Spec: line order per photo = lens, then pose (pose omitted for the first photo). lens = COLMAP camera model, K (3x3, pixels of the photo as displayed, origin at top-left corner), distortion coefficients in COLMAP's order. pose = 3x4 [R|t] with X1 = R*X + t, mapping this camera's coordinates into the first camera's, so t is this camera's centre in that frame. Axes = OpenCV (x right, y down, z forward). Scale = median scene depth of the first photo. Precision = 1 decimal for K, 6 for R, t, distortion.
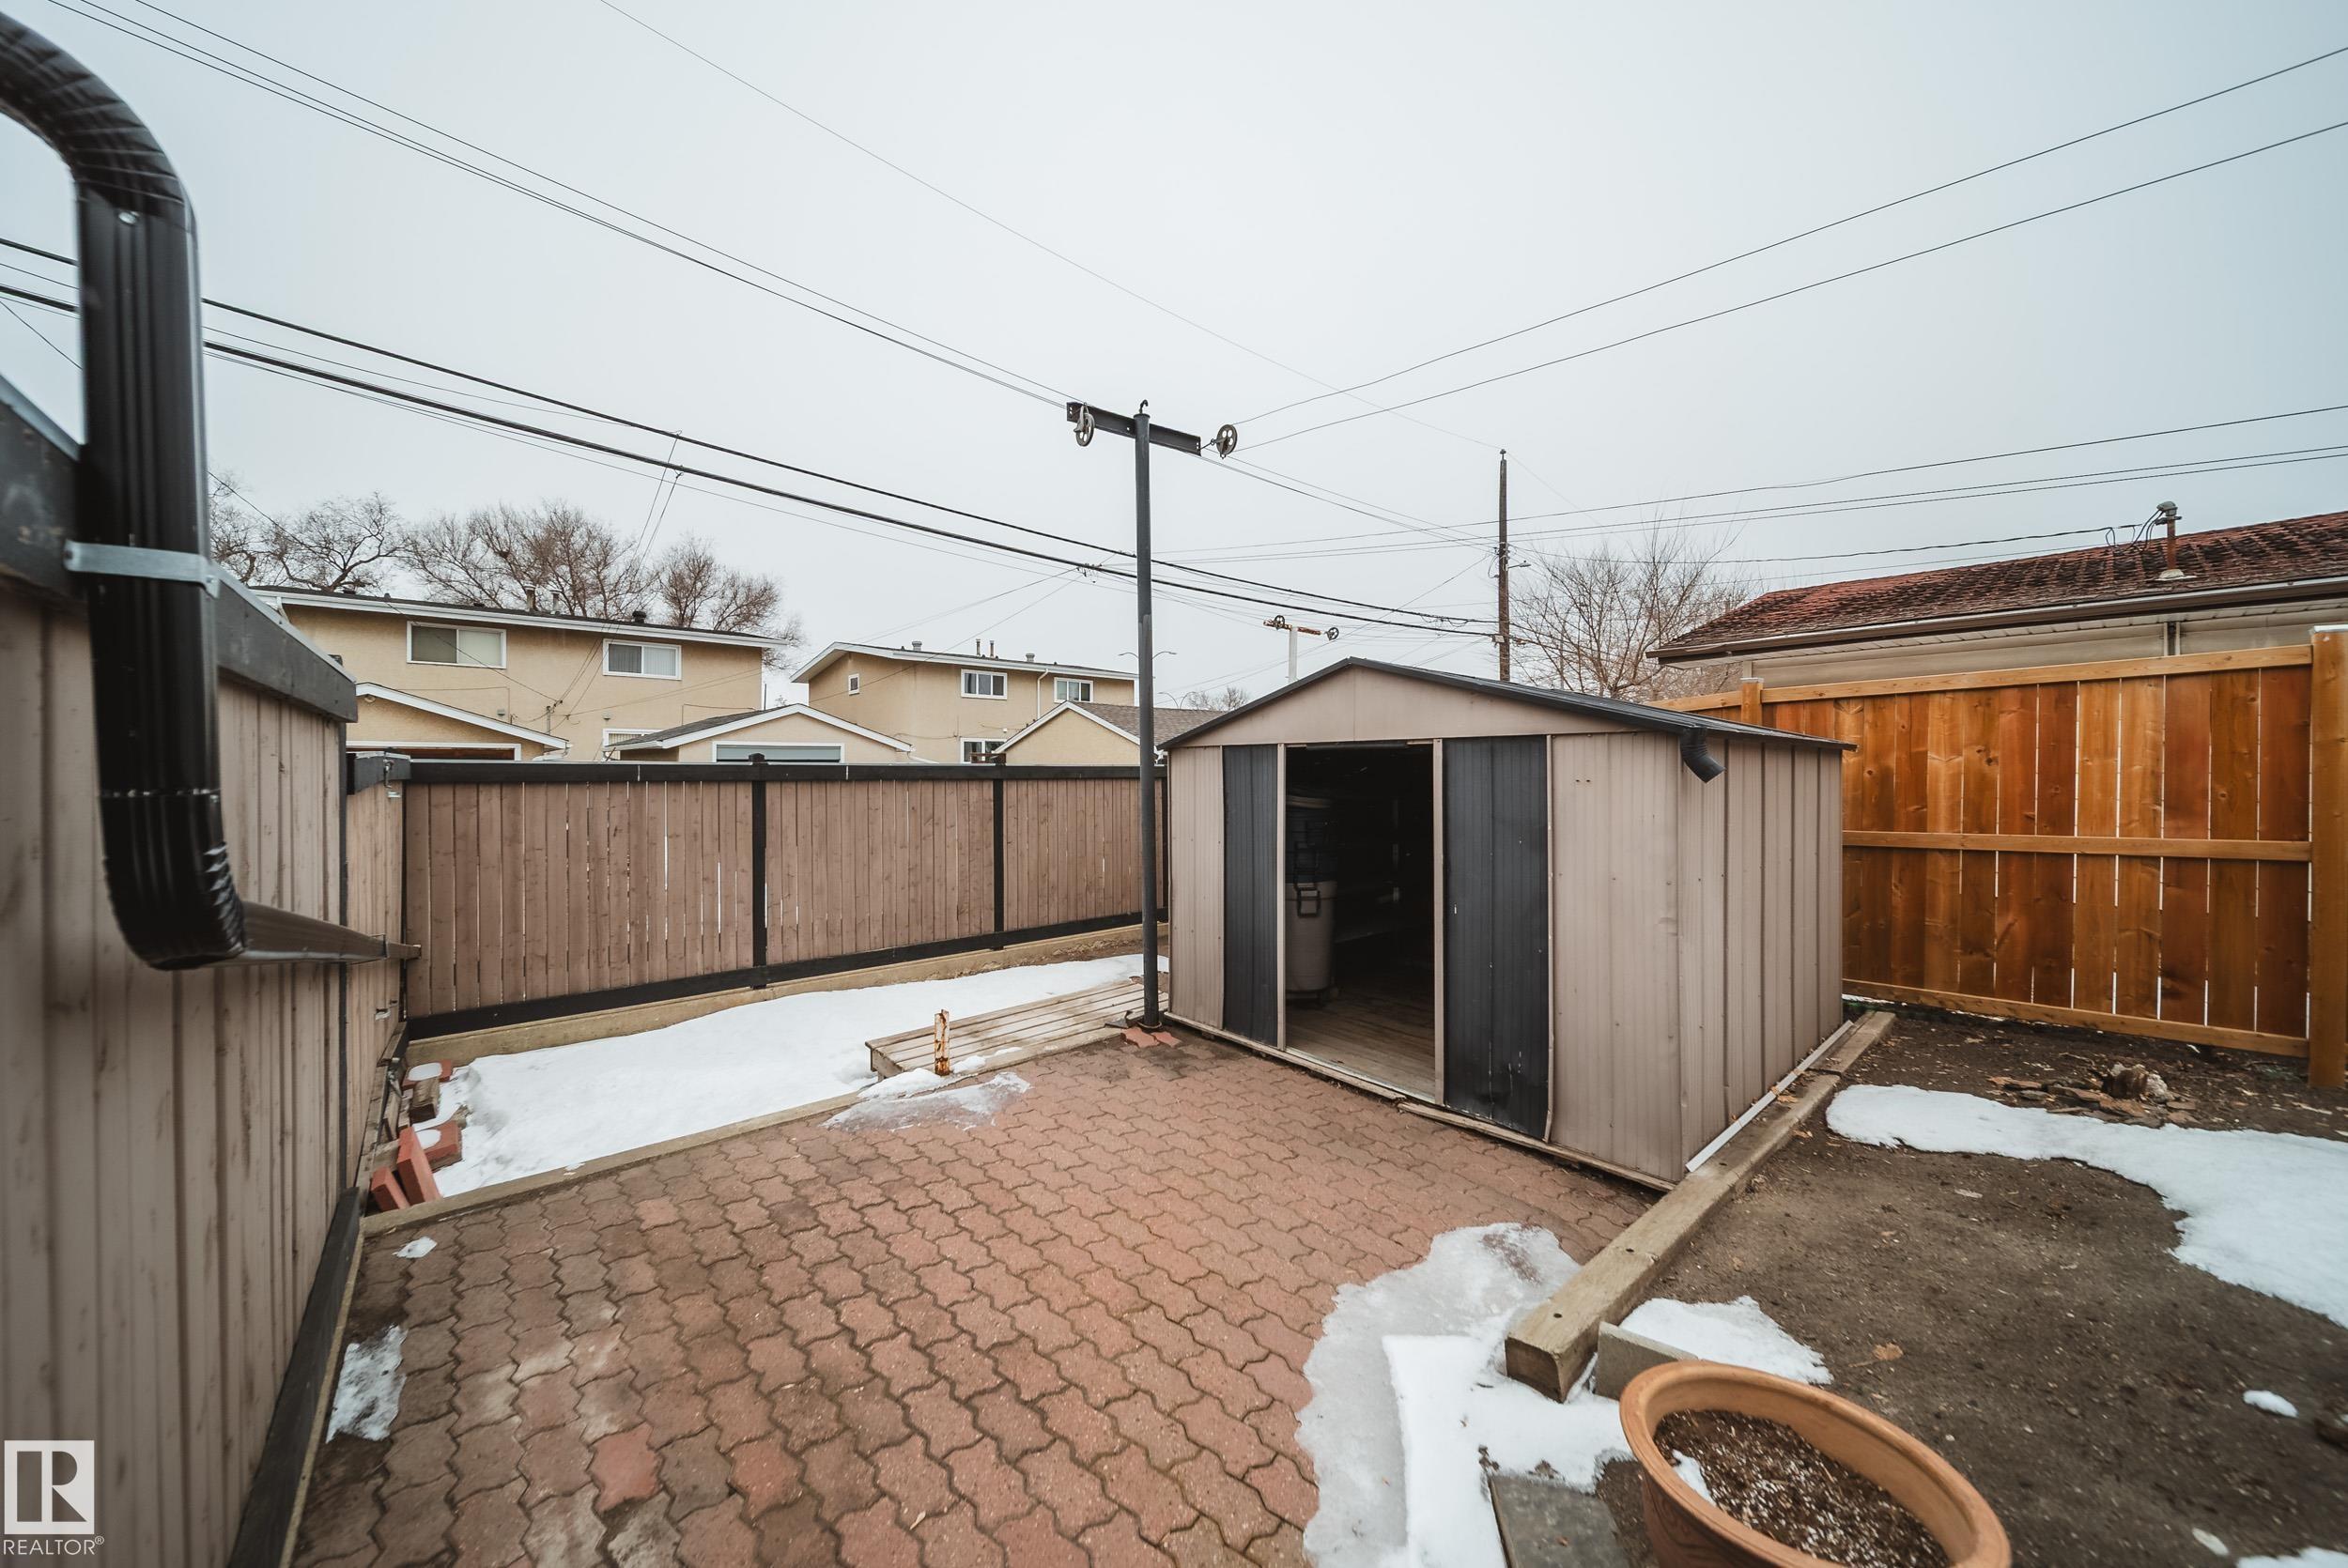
lens RADIAL K [[824.2, 0, 1181.1], [0, 824.2, 773.7], [0, 0, 1]] dist [-0.002715, -0.000729]
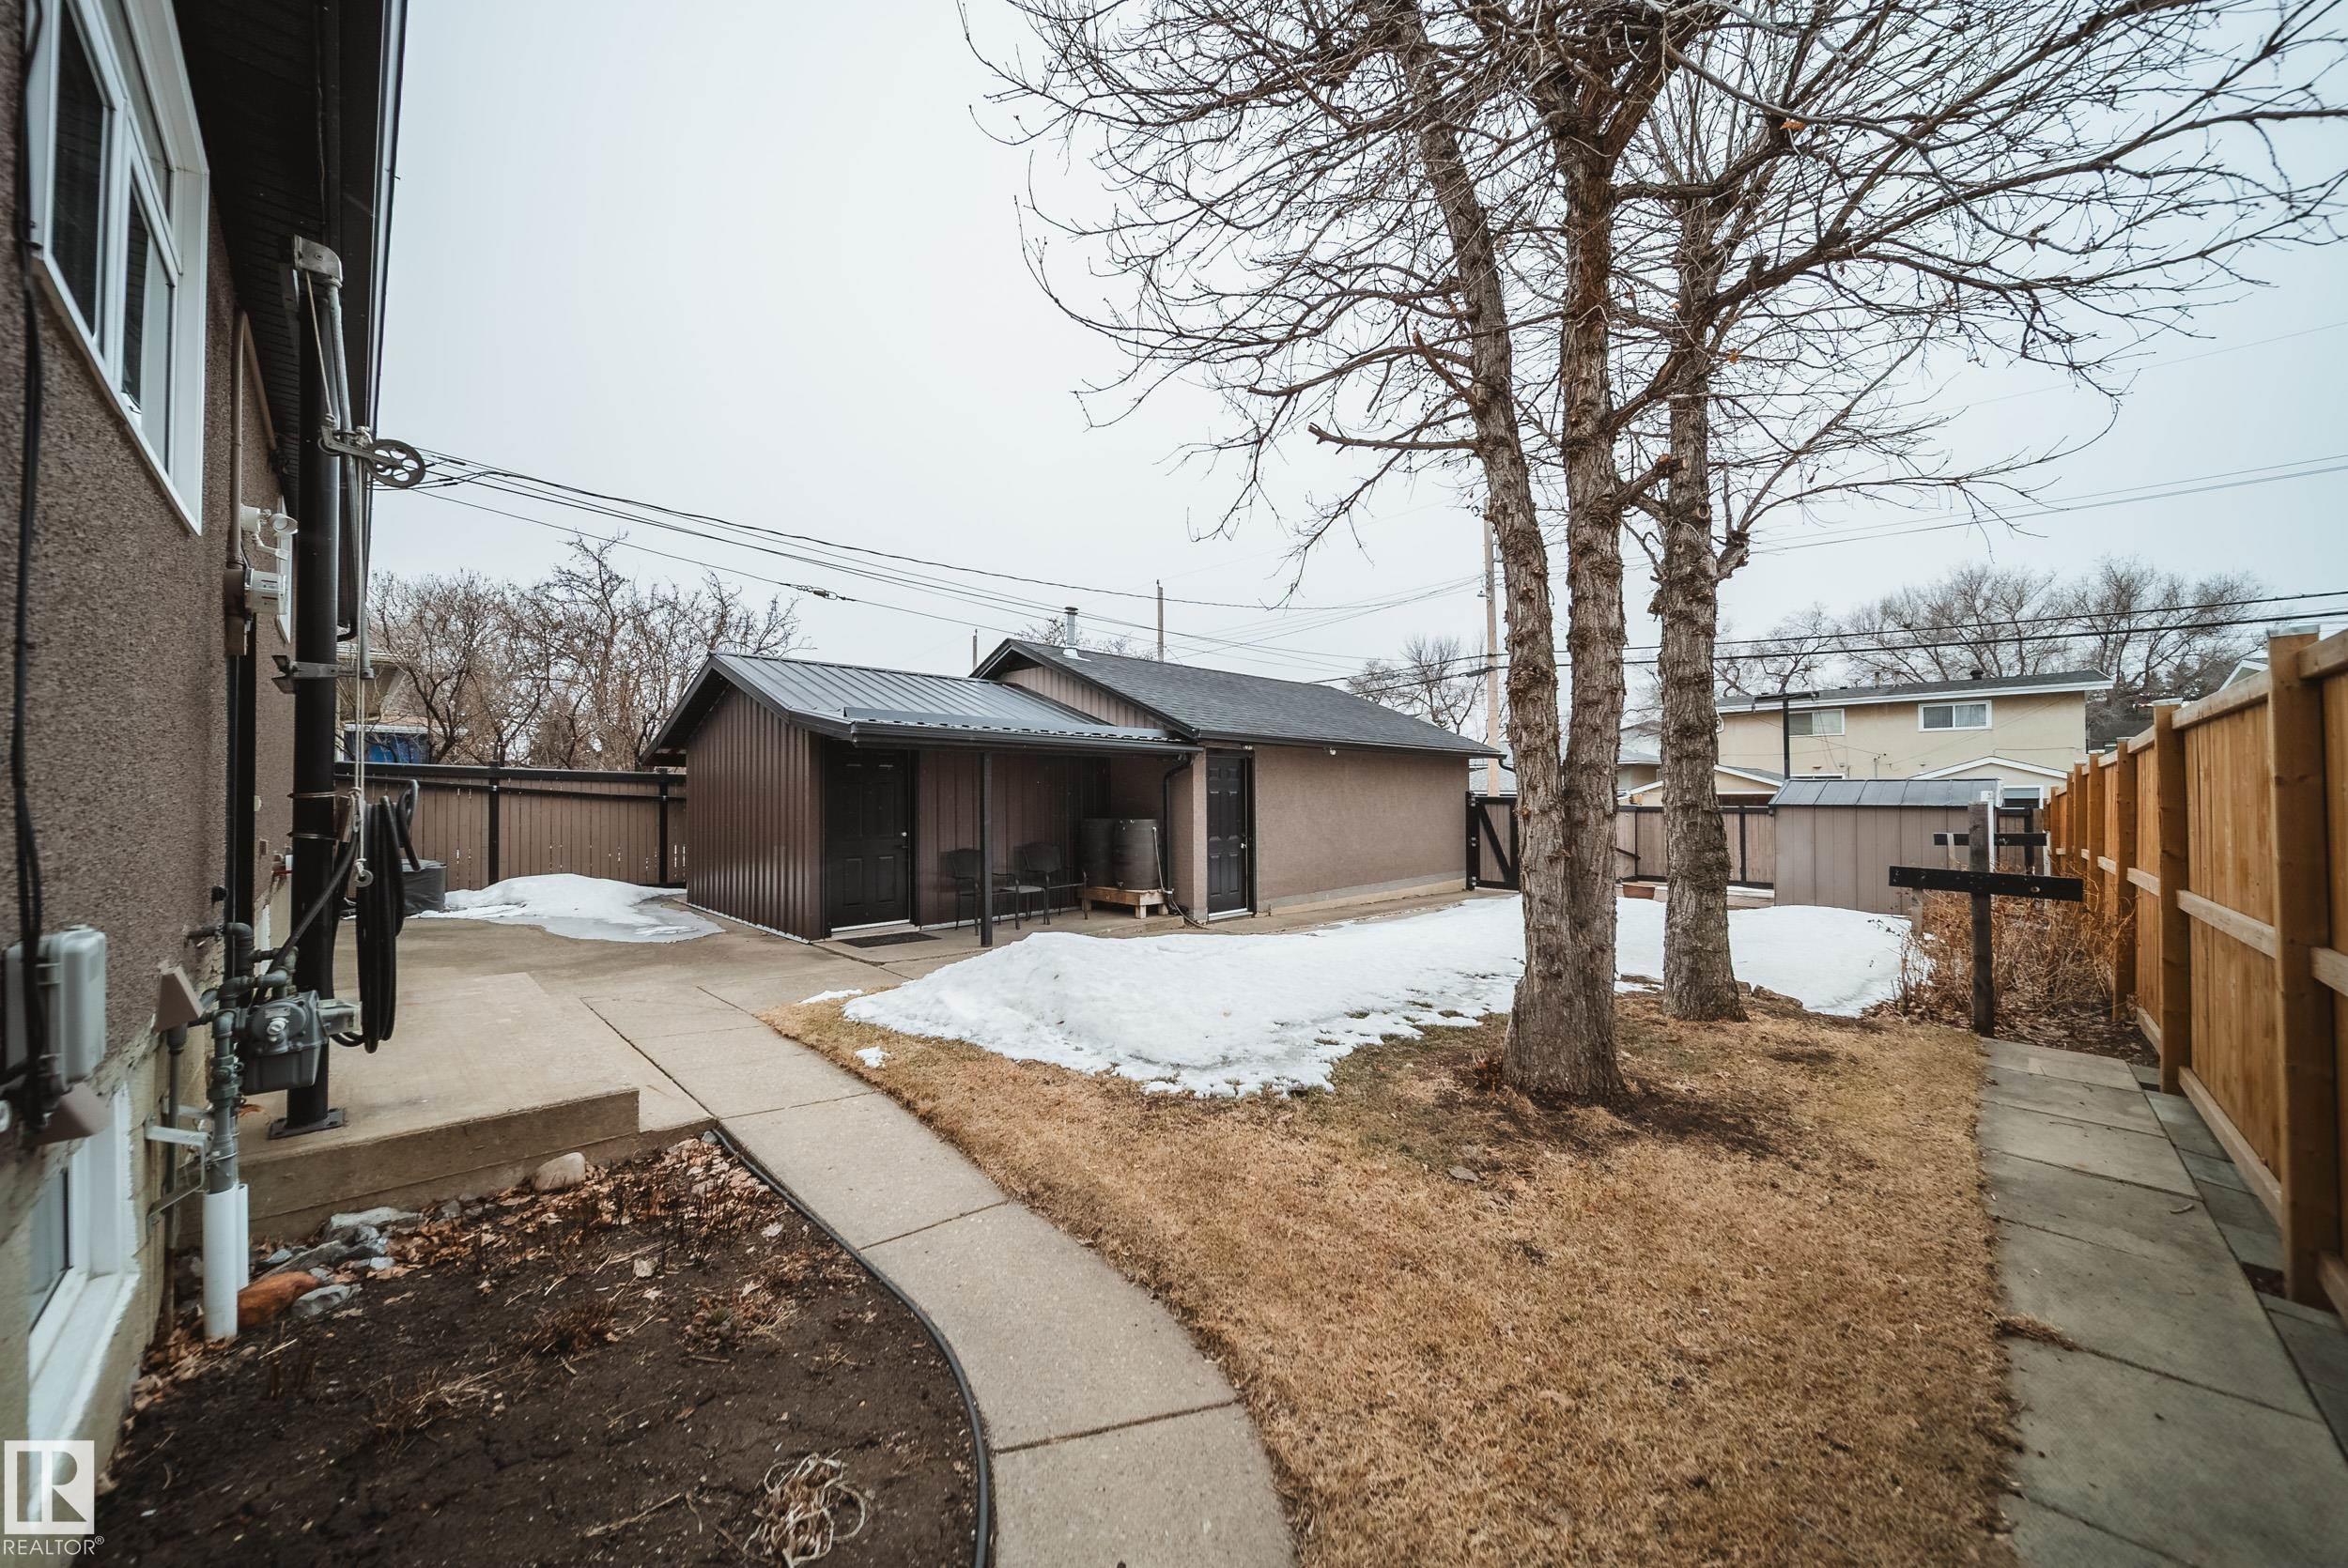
lens RADIAL K [[824.2, 0, 1175.9], [0, 824.2, 793.3], [0, 0, 1]] dist [-0.002715, -0.000729]
pose [[0.065262, -0.005673, -0.997852, 3.300296], [-0.005053, 0.999969, -0.006015, -0.049656], [0.997855, 0.005435, 0.065232, -1.684363]]
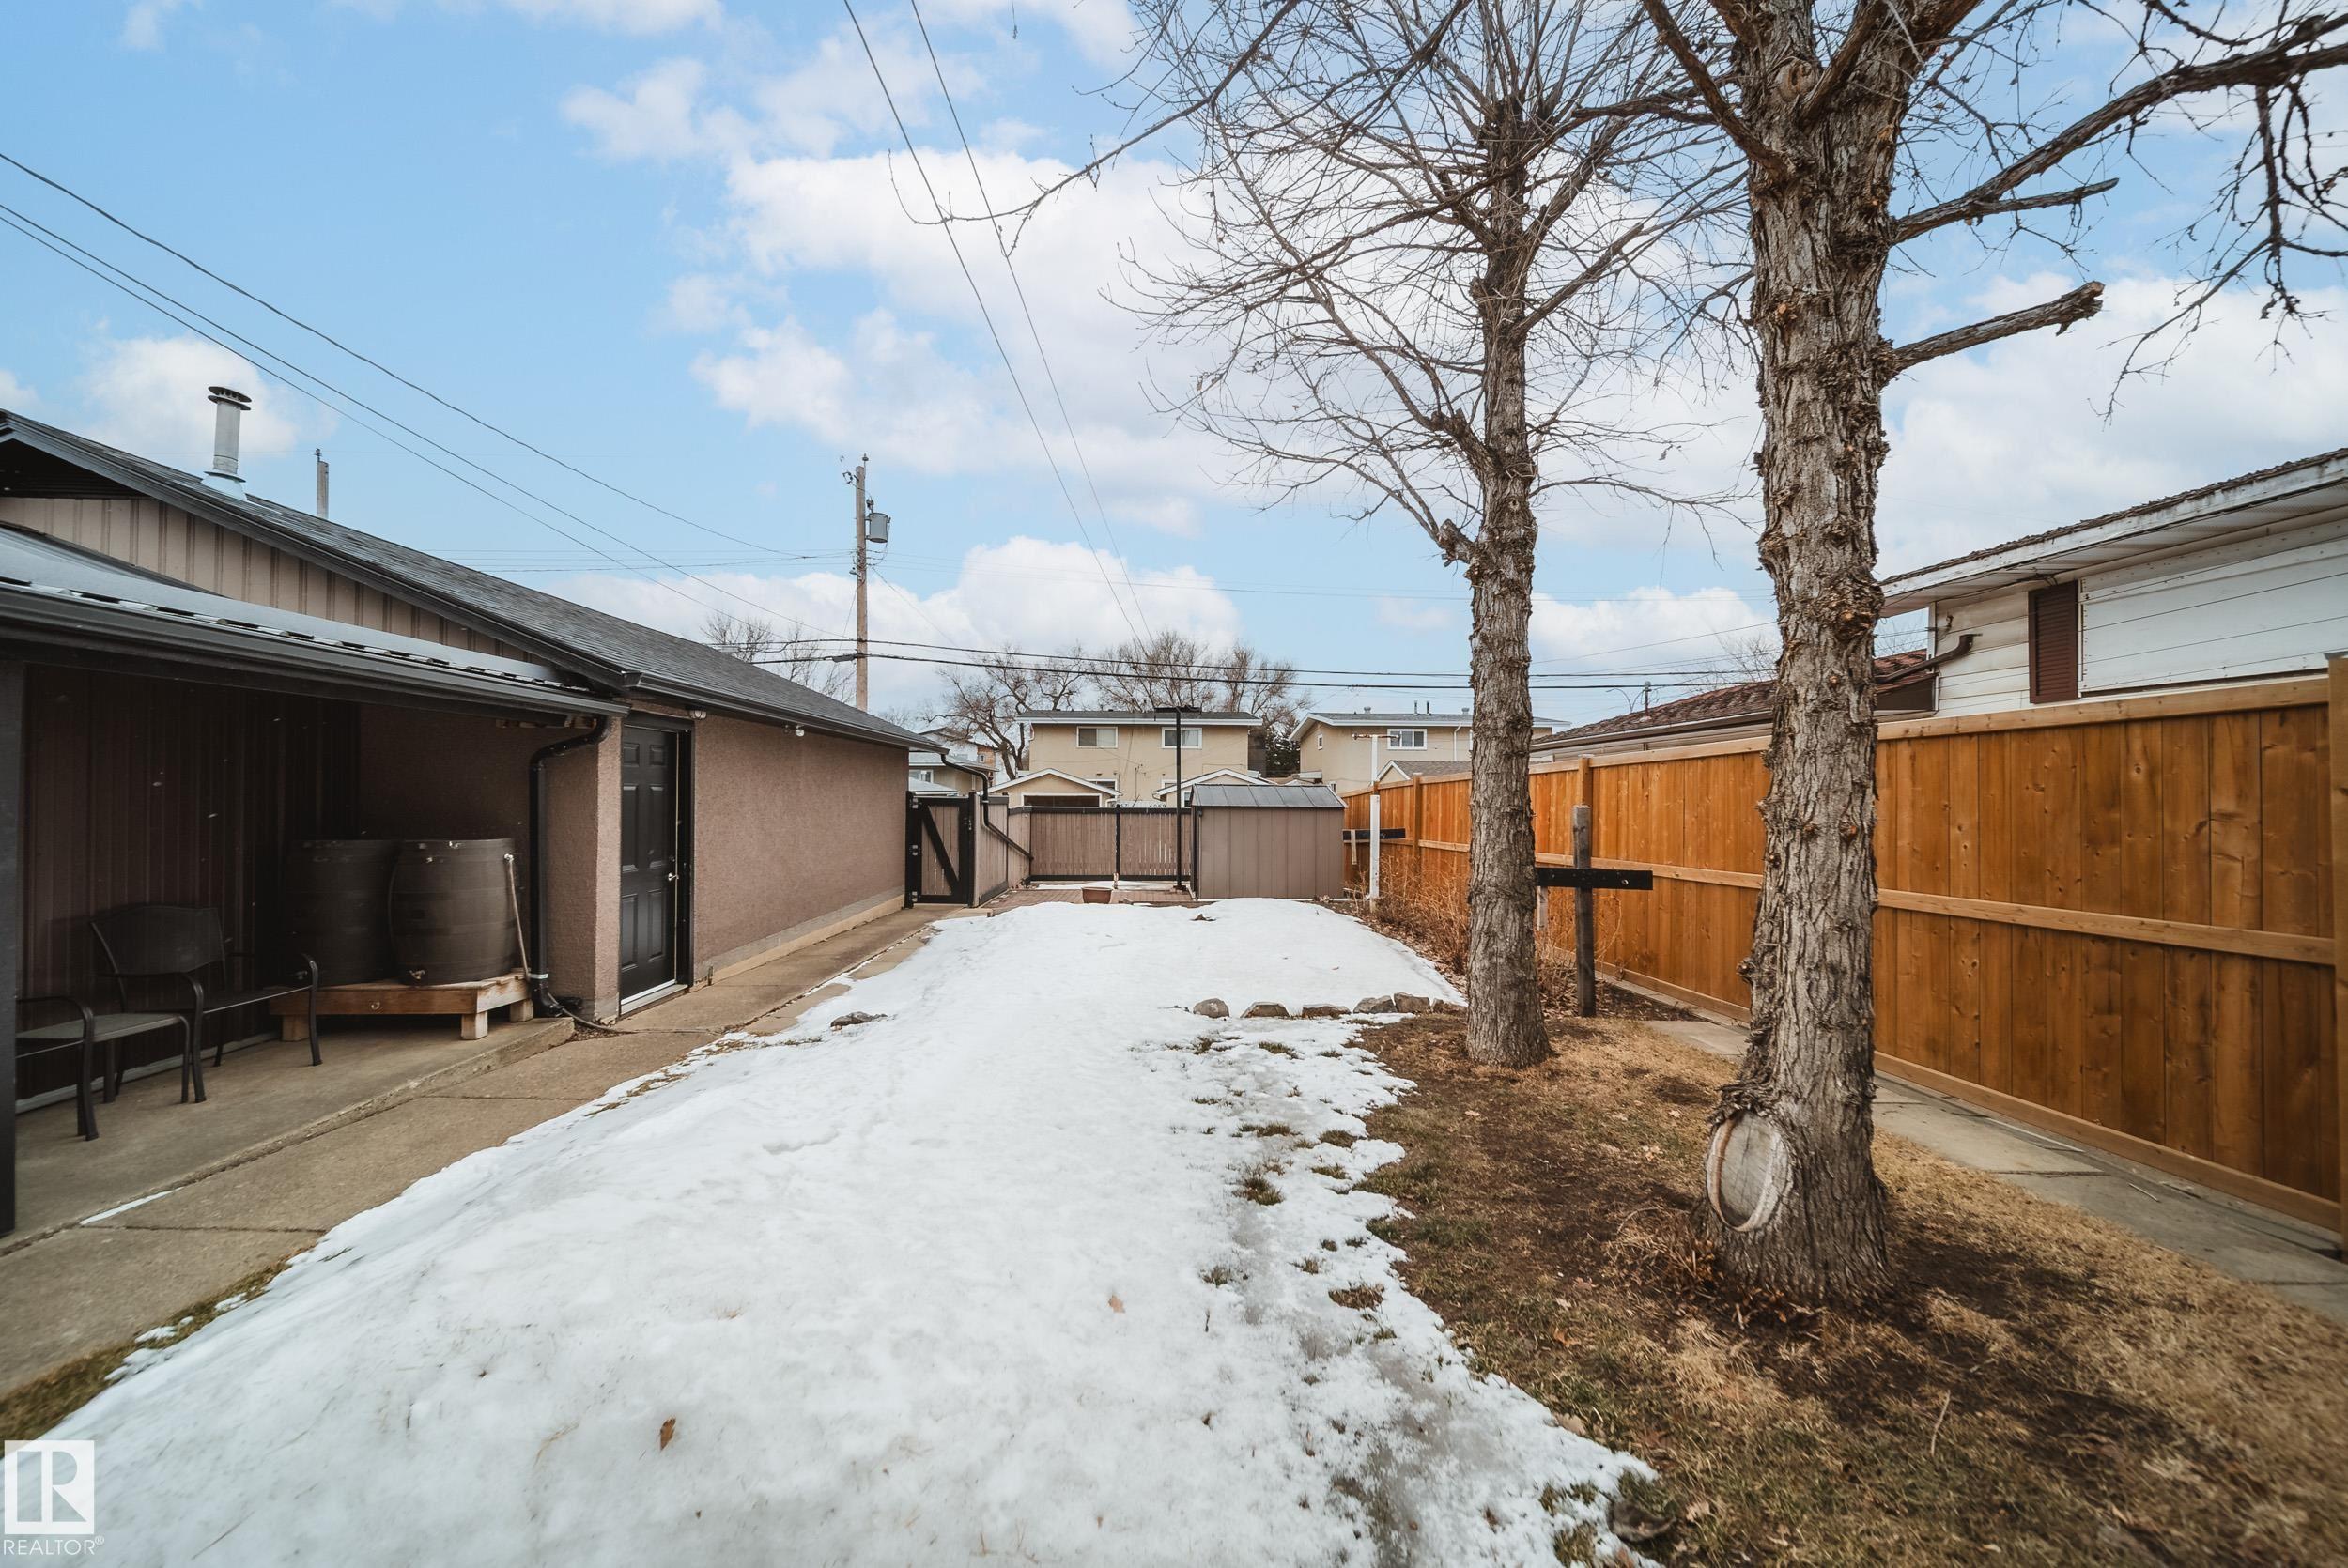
lens RADIAL K [[824.2, 0, 1168.9], [0, 824.2, 782.5], [0, 0, 1]] dist [-0.002715, -0.000729]
pose [[0.773644, -0.009231, -0.633554, 2.430453], [-0.008117, 0.999667, -0.024477, -0.049825], [0.633569, 0.024079, 0.773311, -1.925314]]
